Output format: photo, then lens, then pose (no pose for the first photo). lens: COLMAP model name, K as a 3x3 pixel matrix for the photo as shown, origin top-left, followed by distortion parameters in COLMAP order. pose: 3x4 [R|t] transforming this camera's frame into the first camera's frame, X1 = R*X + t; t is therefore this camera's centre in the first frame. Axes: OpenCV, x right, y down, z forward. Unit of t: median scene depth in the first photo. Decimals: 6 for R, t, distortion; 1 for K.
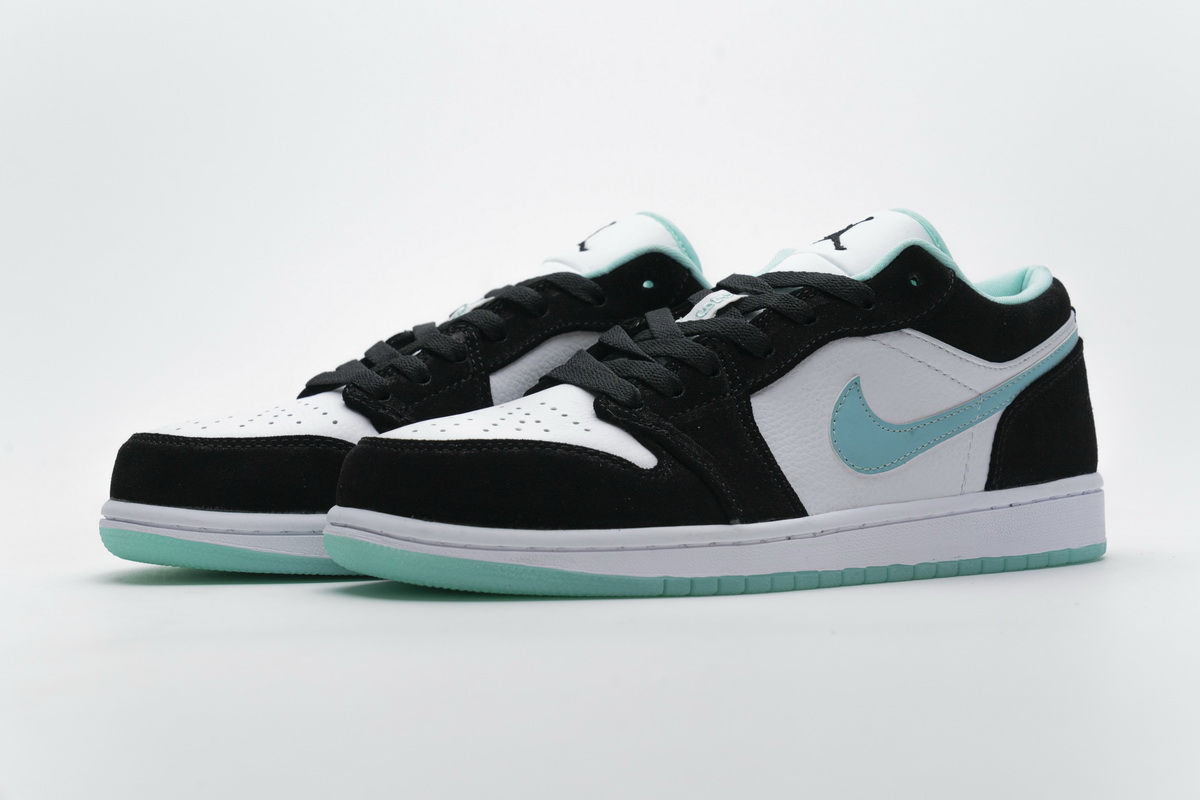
lens RADIAL K [[2279.4, 0, 596.8], [0, 2279.4, 398.6], [0, 0, 1]] dist [0.262011, 0.000000]
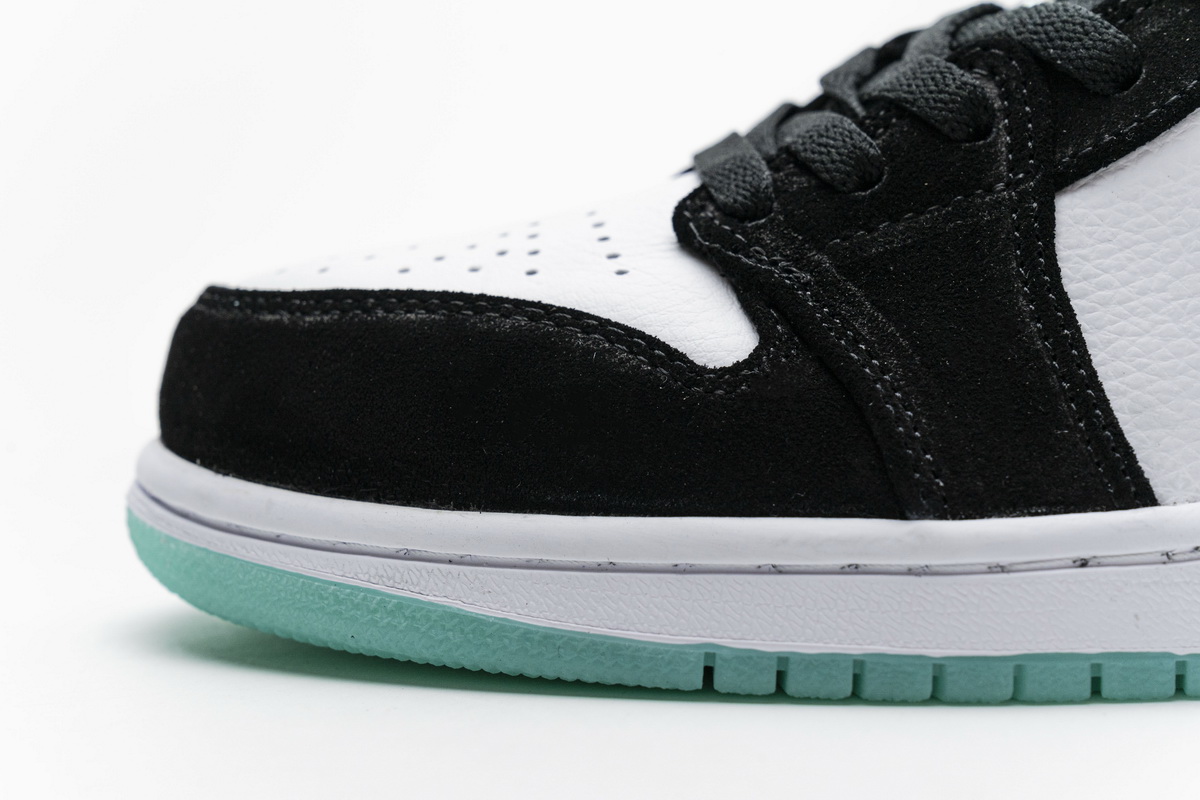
lens RADIAL K [[2480.8, 0, 595.8], [0, 2480.8, 398.8], [0, 0, 1]] dist [-0.013073, 0.000000]
pose [[0.867329, 0.031557, -0.496735, 0.211343], [-0.011856, 0.999015, 0.042767, 0.017343], [0.497595, -0.031204, 0.866848, 0.595218]]
